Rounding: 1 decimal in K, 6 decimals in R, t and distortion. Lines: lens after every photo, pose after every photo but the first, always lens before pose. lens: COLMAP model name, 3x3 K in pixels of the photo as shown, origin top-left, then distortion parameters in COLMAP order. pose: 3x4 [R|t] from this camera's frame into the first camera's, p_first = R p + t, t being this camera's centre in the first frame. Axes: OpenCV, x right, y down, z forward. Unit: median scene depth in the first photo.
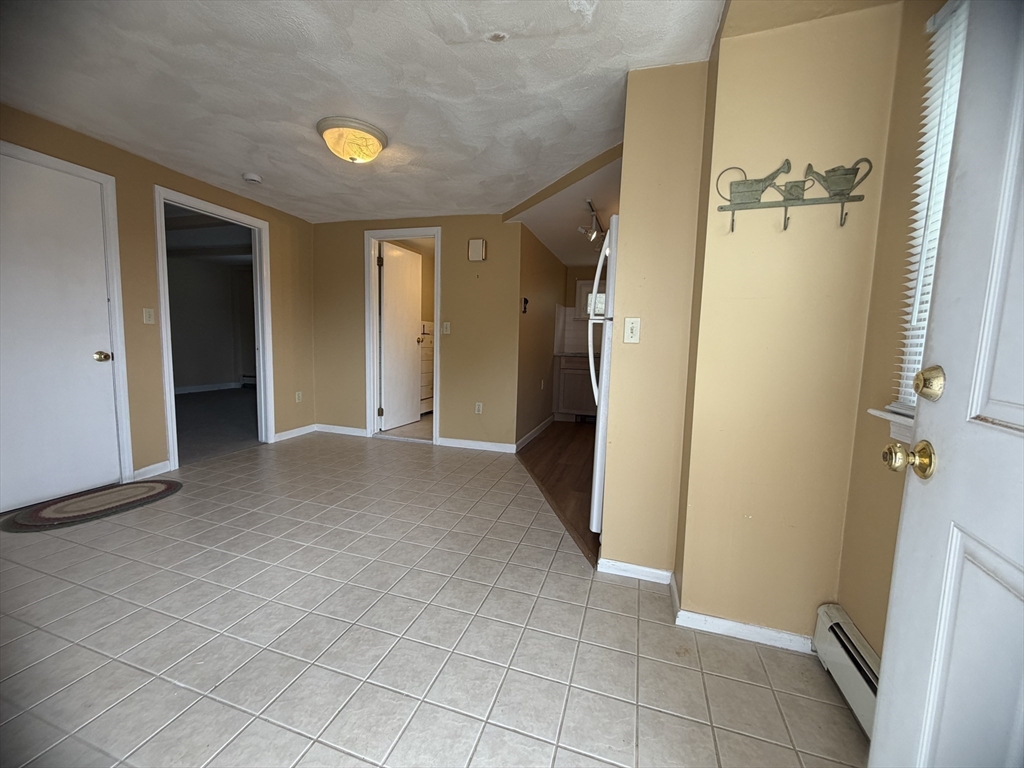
lens RADIAL K [[406.0, 0, 513.5], [0, 406.0, 385.9], [0, 0, 1]] dist [-0.001190, 0.000342]
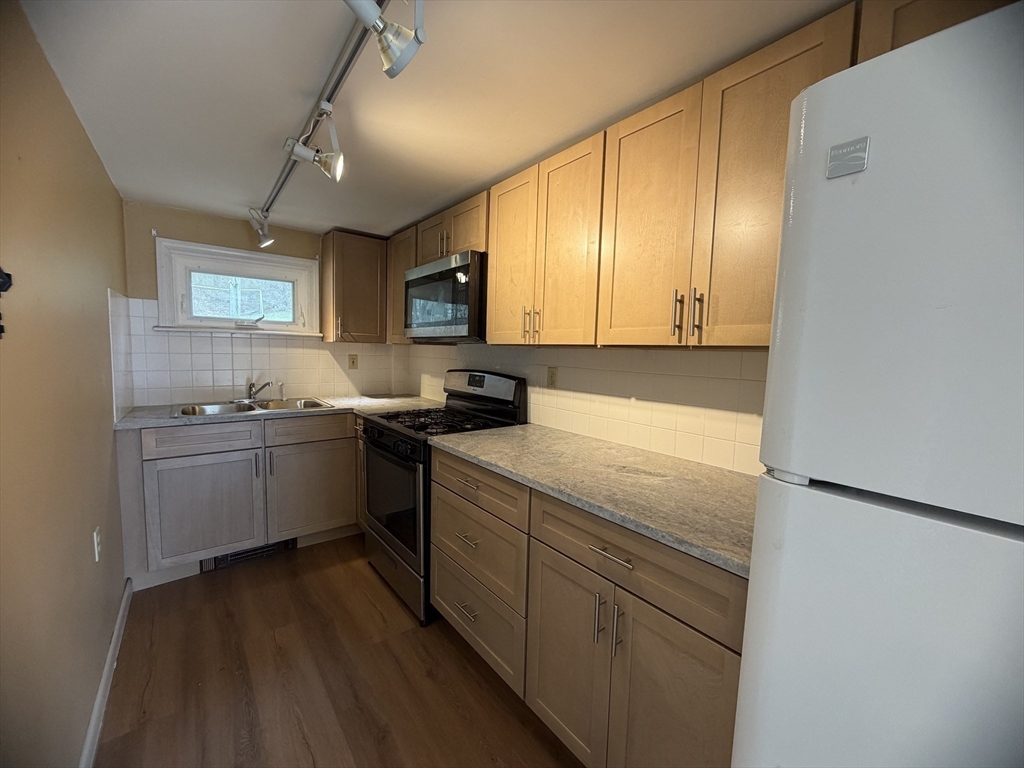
lens RADIAL K [[406.0, 0, 510.3], [0, 406.0, 385.0], [0, 0, 1]] dist [-0.001190, 0.000342]
pose [[0.566963, -0.087267, 0.819108, 0.007442], [0.077399, 0.995617, 0.052499, -0.148843], [-0.820099, 0.033633, 0.571232, 0.689102]]
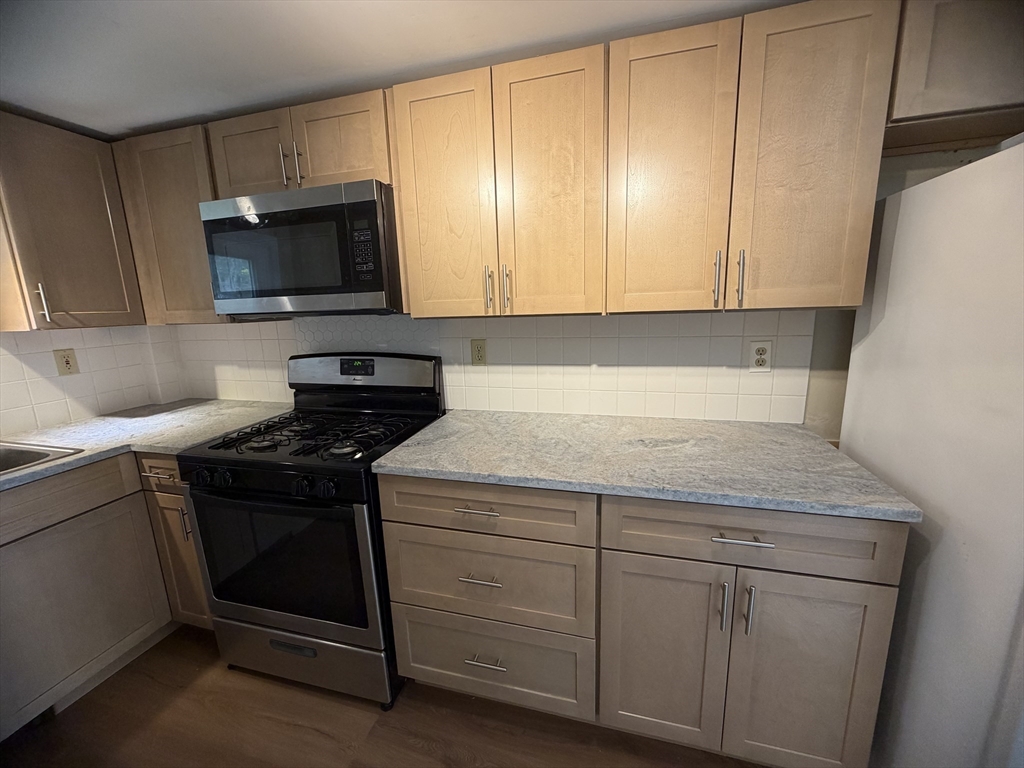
lens RADIAL K [[406.0, 0, 508.2], [0, 406.0, 384.0], [0, 0, 1]] dist [-0.001190, 0.000342]
pose [[-0.026346, -0.226244, 0.973714, 0.034212], [0.136502, 0.964114, 0.227707, -0.190268], [-0.990289, 0.138913, 0.005482, 0.924040]]
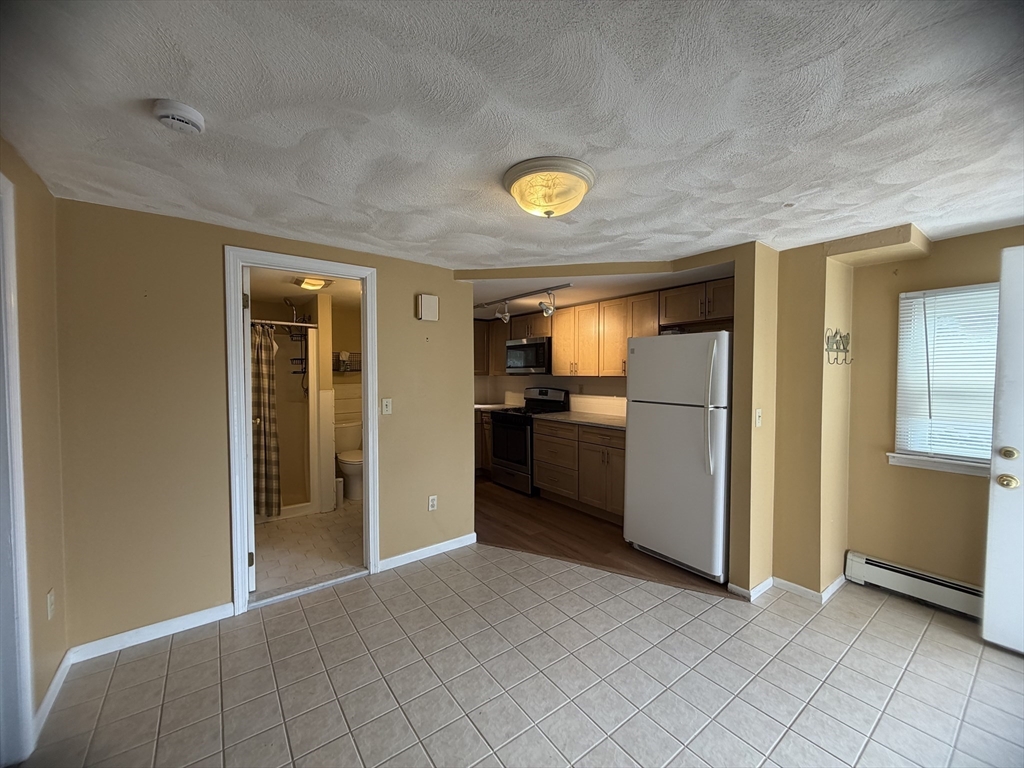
lens RADIAL K [[406.0, 0, 511.1], [0, 406.0, 385.3], [0, 0, 1]] dist [-0.001190, 0.000342]
pose [[0.589943, -0.058501, 0.805323, -0.628263], [0.105466, 0.994410, -0.005022, -0.155250], [-0.800527, 0.087897, 0.592815, 0.393783]]
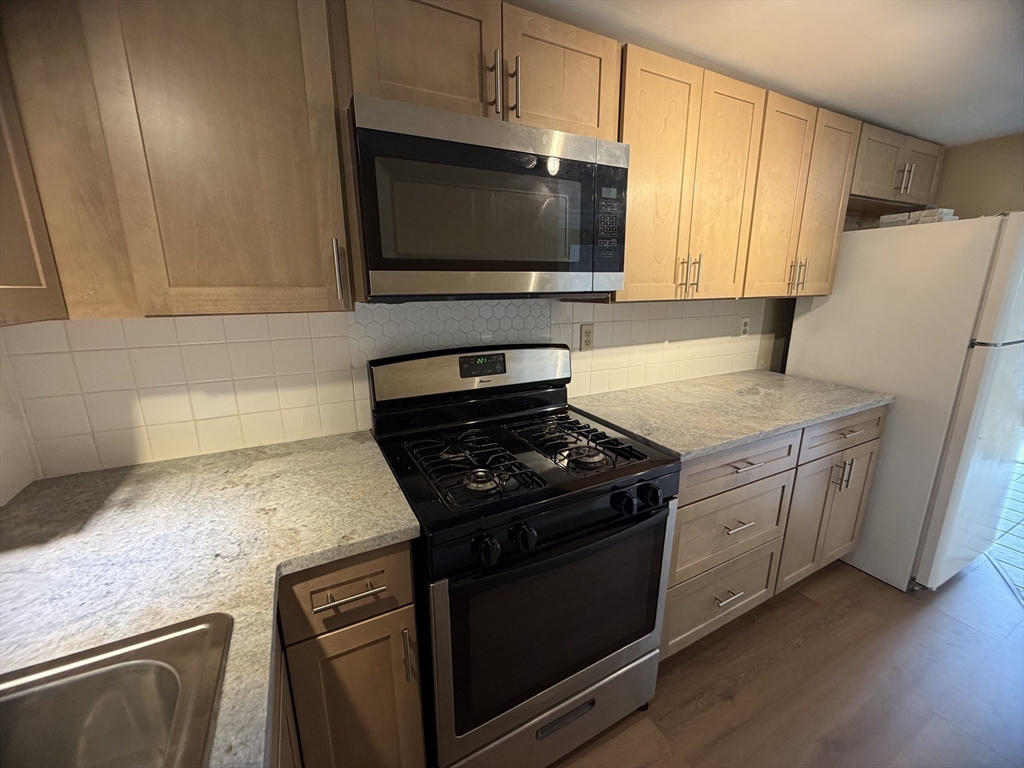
lens RADIAL K [[406.0, 0, 506.6], [0, 406.0, 383.2], [0, 0, 1]] dist [-0.001190, 0.000342]
pose [[-0.694342, -0.197322, 0.692064, 0.225642], [0.058945, 0.942849, 0.327965, -0.230626], [-0.717227, 0.268514, -0.643029, 1.322366]]
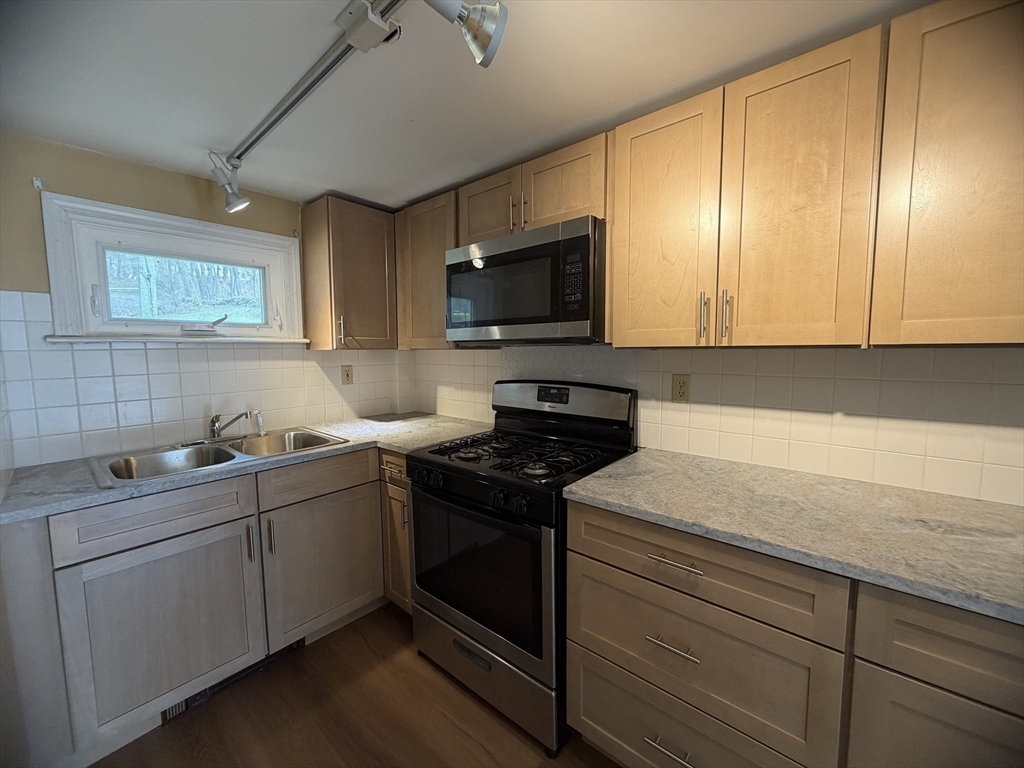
lens RADIAL K [[406.0, 0, 509.6], [0, 406.0, 383.9], [0, 0, 1]] dist [-0.001190, 0.000342]
pose [[0.401660, -0.115849, 0.908432, 0.037423], [0.116516, 0.990369, 0.074782, -0.181434], [-0.908347, 0.075810, 0.411290, 0.942191]]
